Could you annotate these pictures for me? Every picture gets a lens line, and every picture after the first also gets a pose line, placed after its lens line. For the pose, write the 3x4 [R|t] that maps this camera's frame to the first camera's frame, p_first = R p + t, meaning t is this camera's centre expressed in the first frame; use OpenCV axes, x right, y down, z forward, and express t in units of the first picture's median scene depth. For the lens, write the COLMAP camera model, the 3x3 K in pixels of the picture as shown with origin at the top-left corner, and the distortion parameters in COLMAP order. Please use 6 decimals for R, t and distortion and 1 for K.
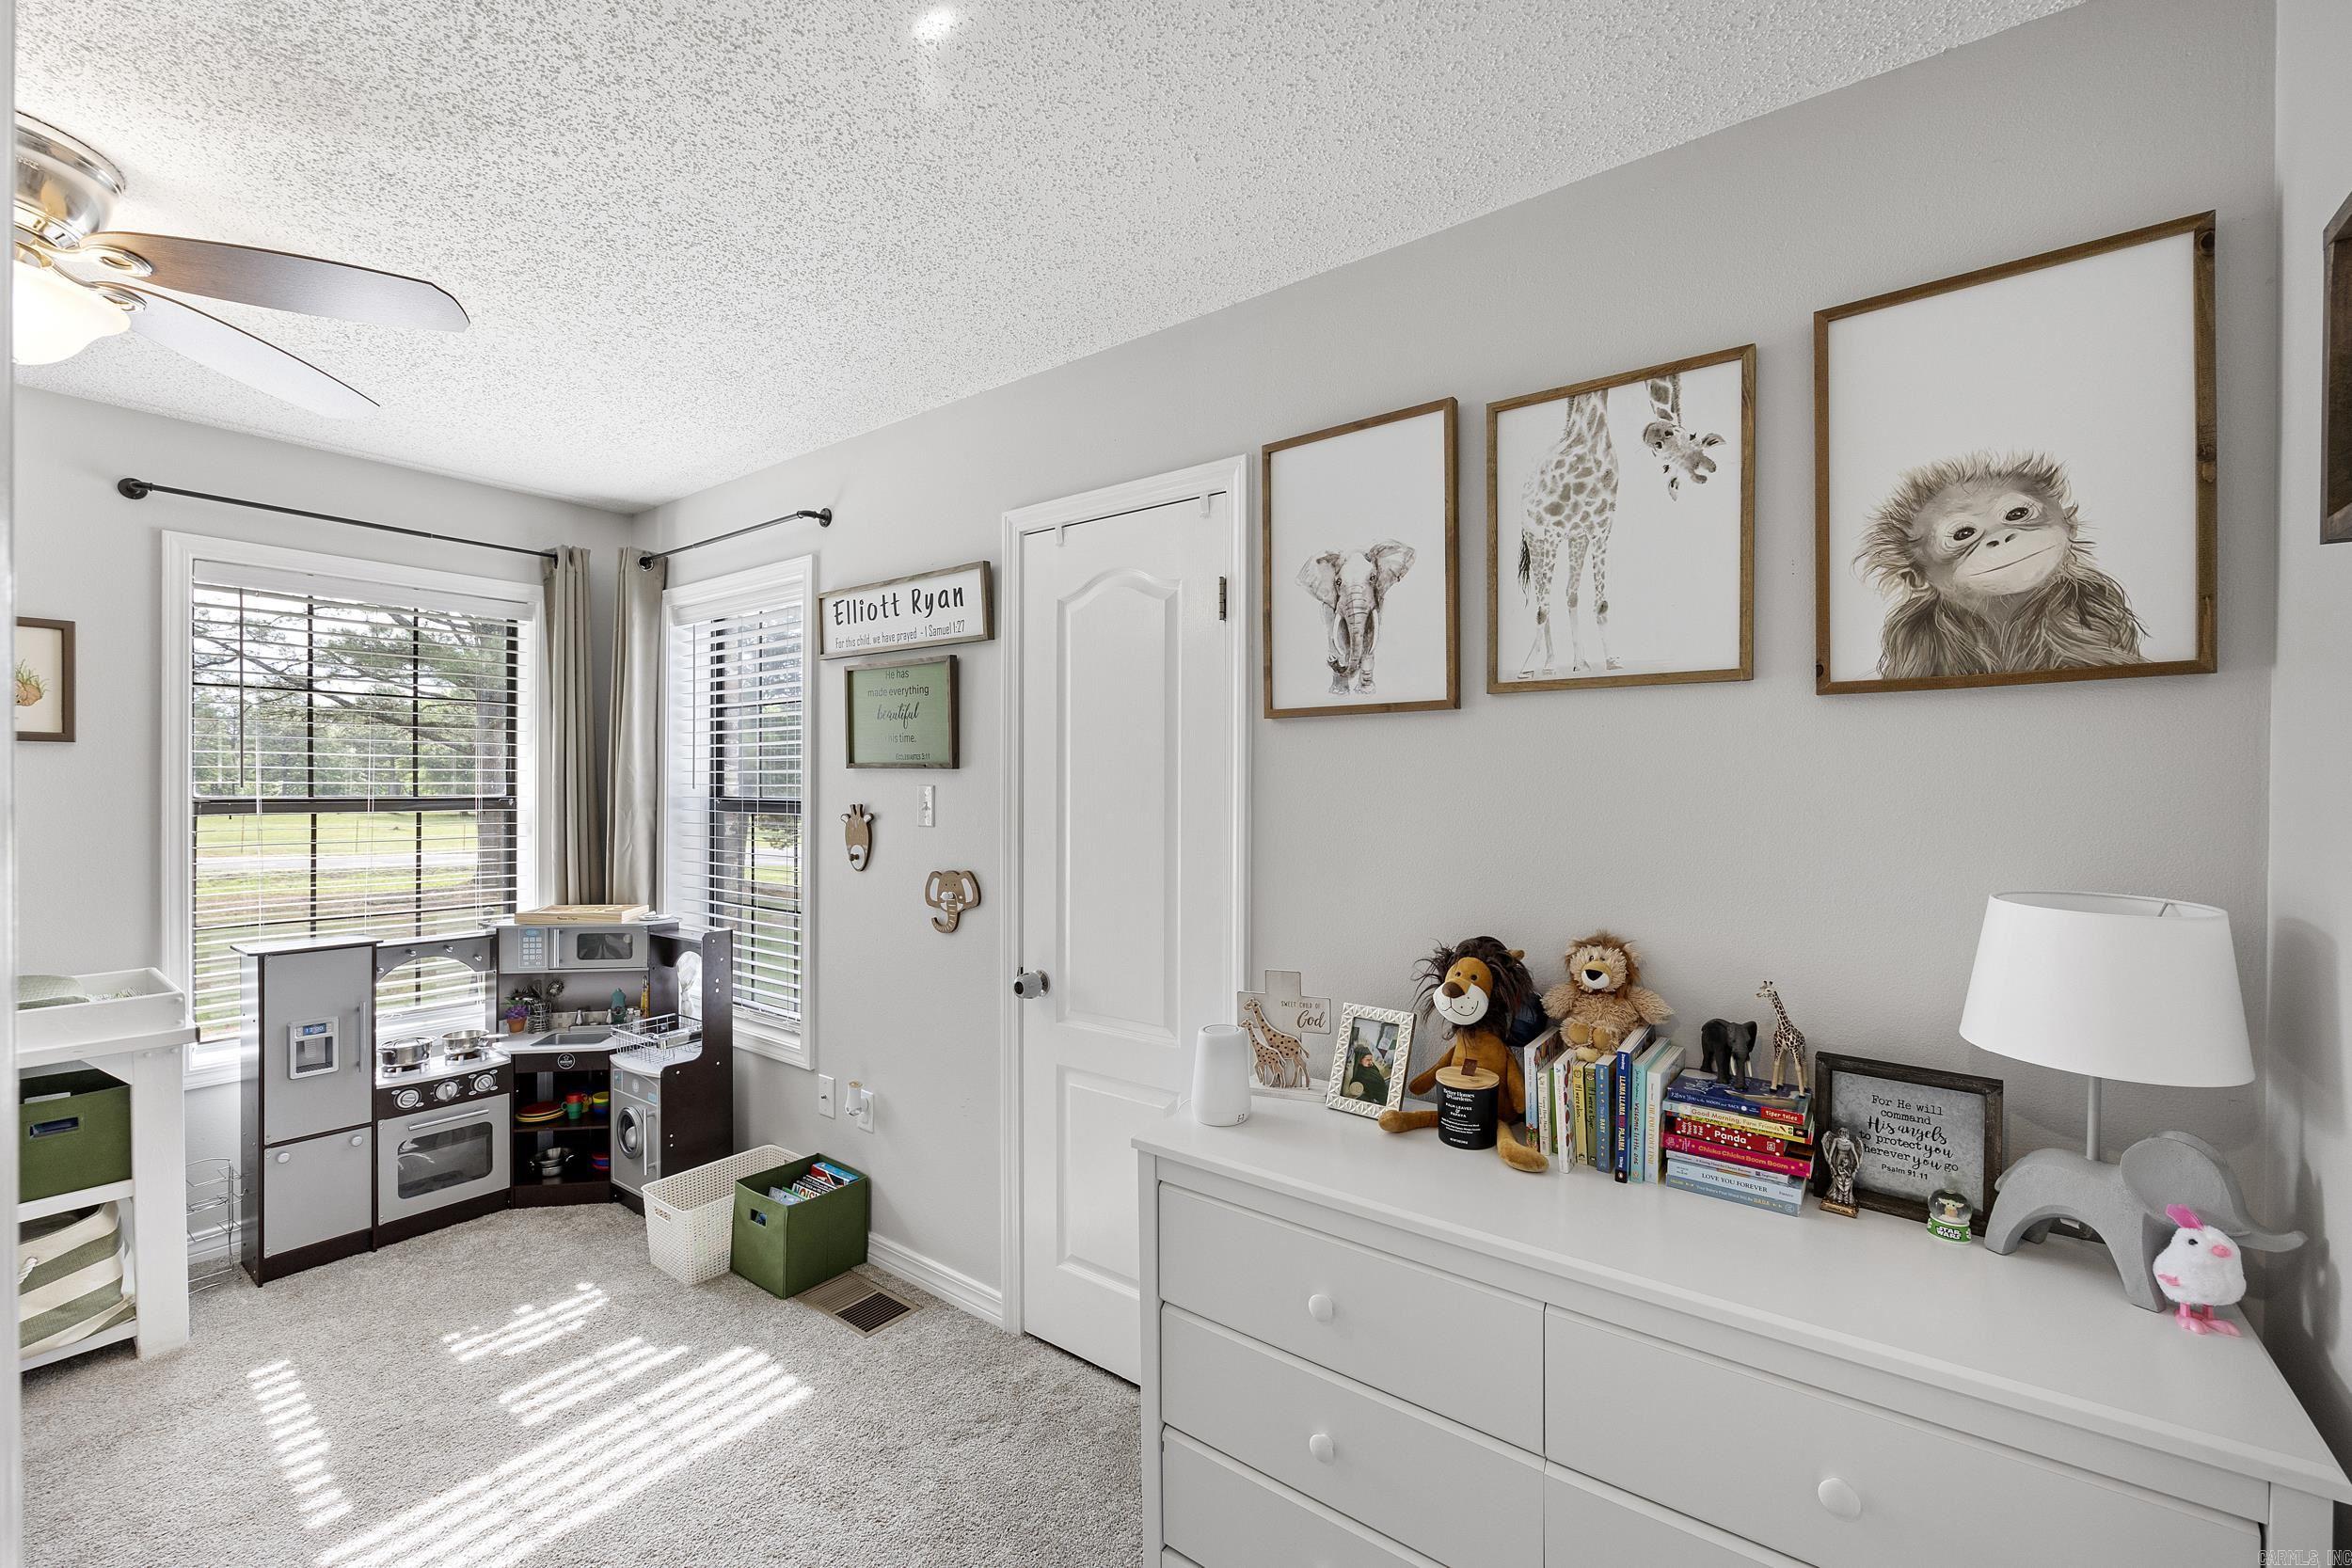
lens RADIAL K [[949.3, 0, 1215.3], [0, 949.3, 778.1], [0, 0, 1]] dist [0.002891, 0.000029]
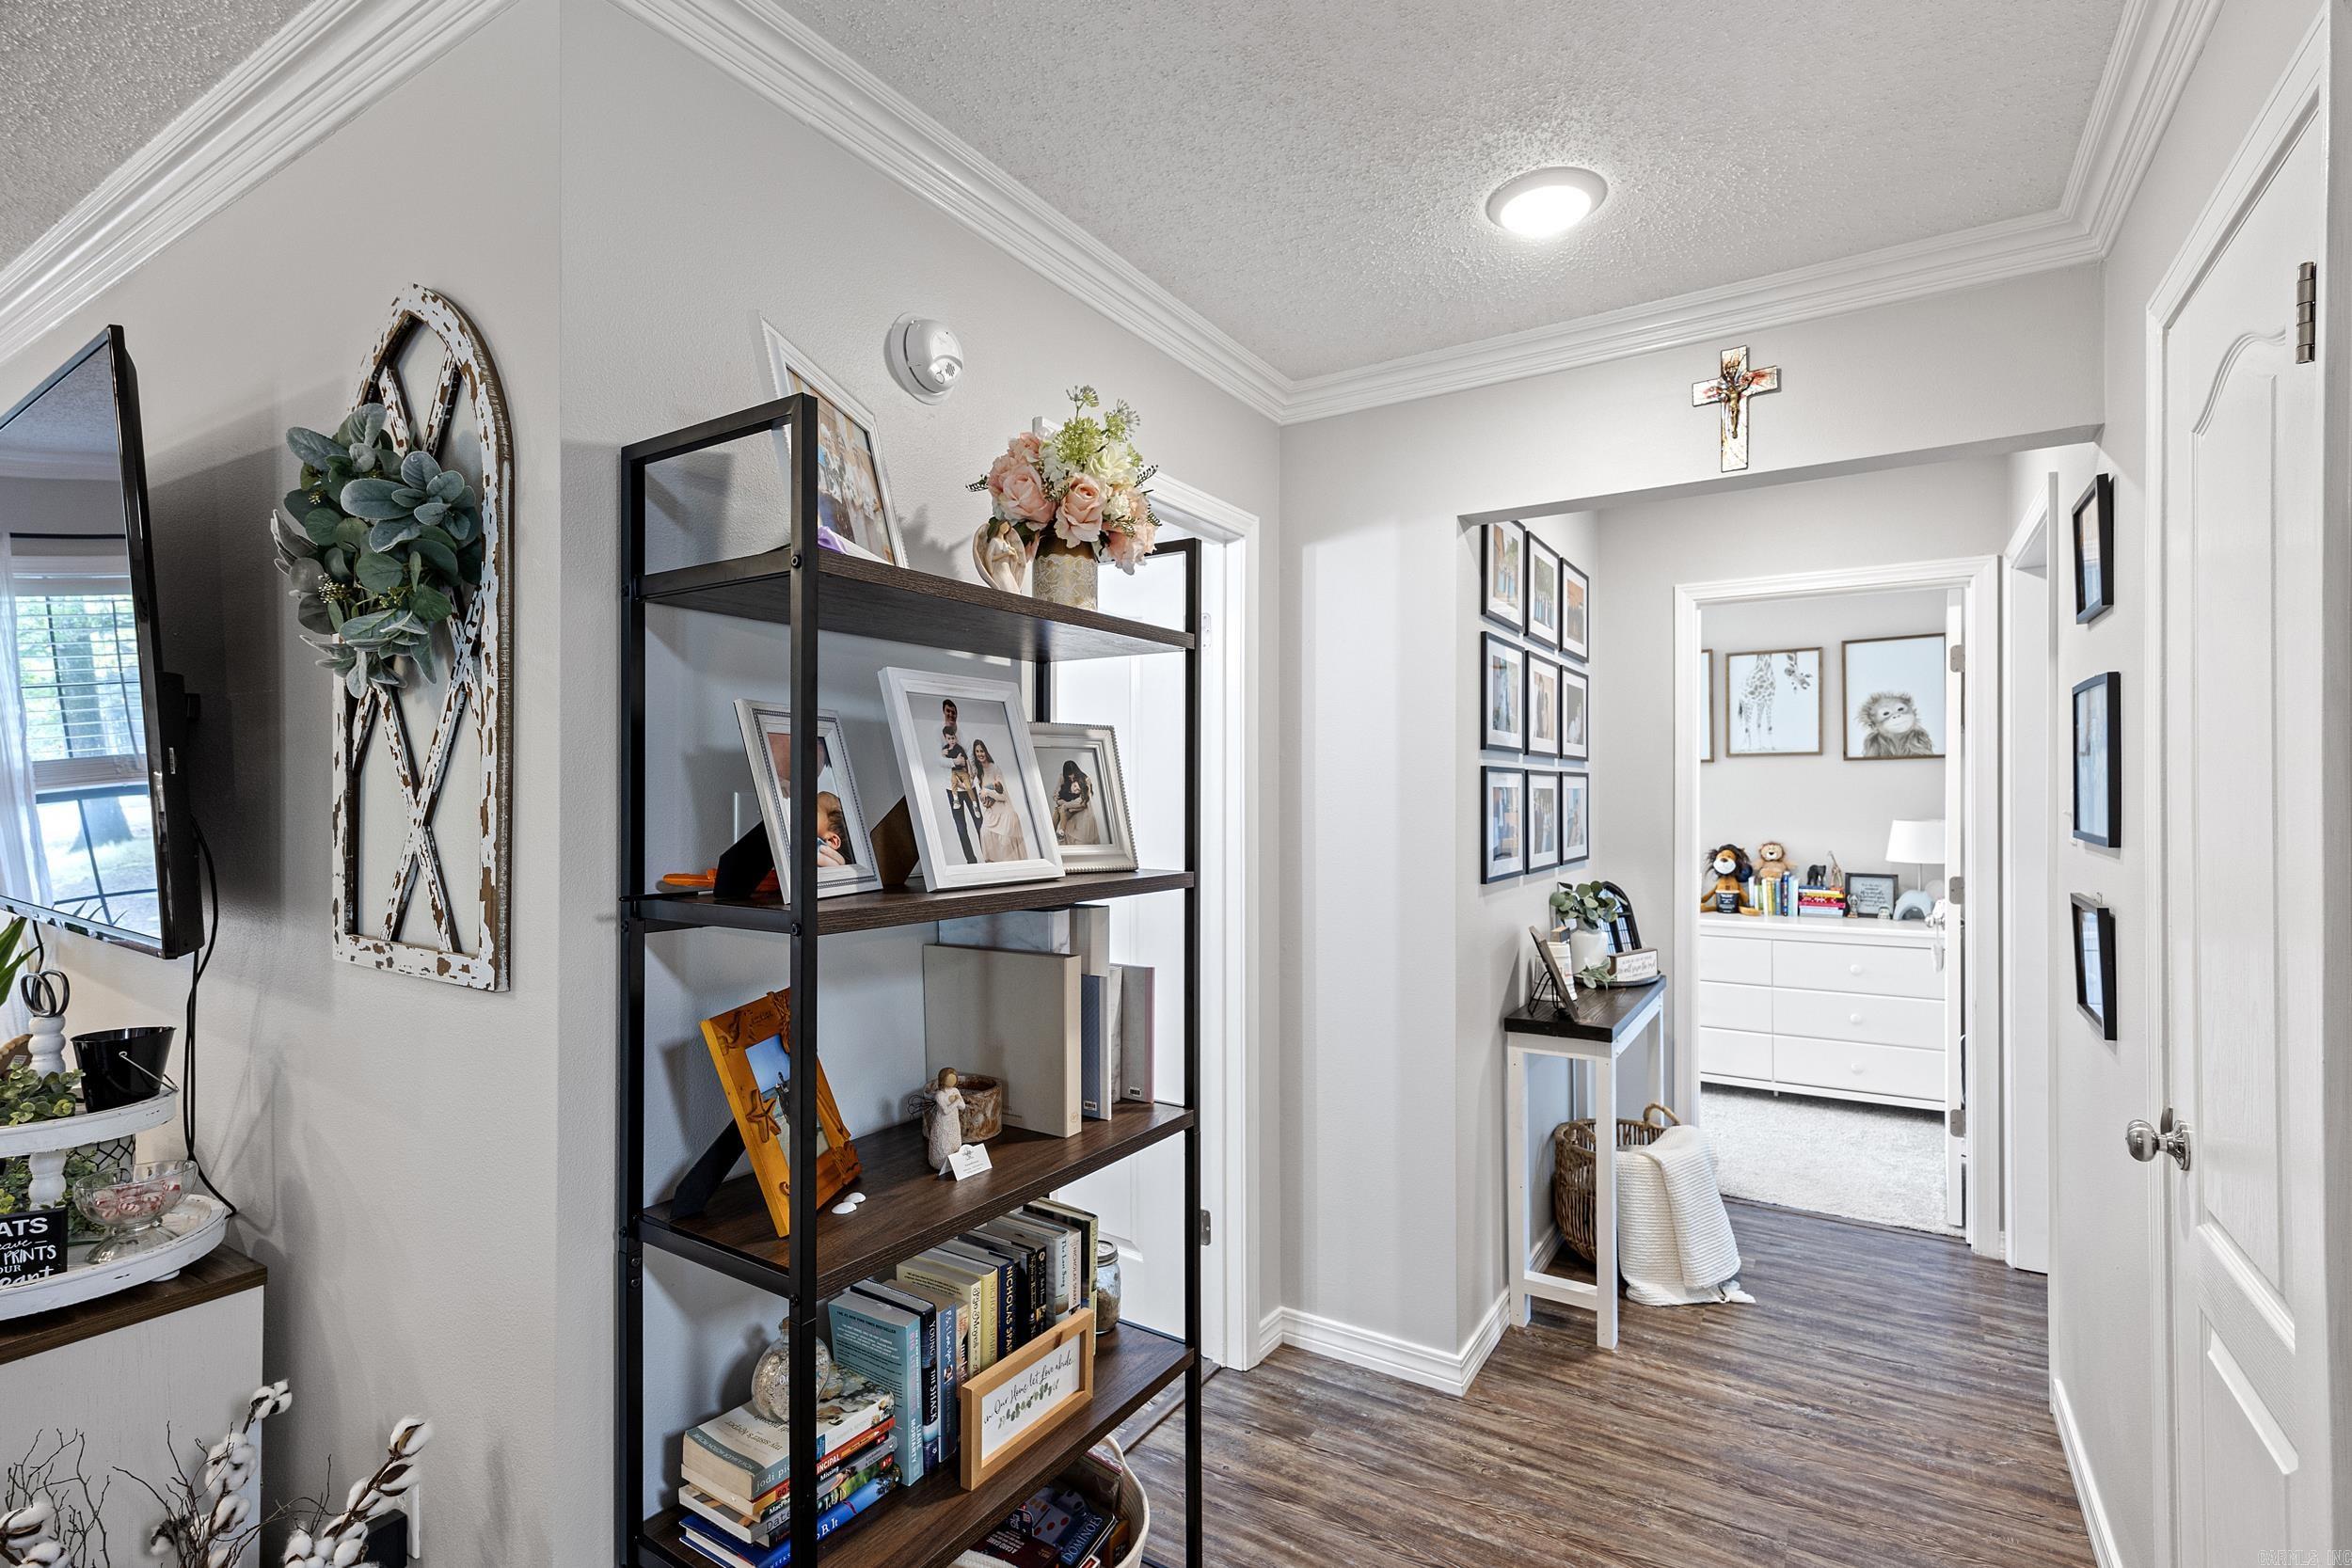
lens RADIAL K [[1080.0, 0, 1188.2], [0, 1080.0, 789.4], [0, 0, 1]] dist [-0.006113, -0.000035]
pose [[0.997711, -0.003359, 0.067536, -1.808546], [0.003999, 0.999948, -0.009347, 0.032093], [-0.067501, 0.009595, 0.997673, -2.460696]]
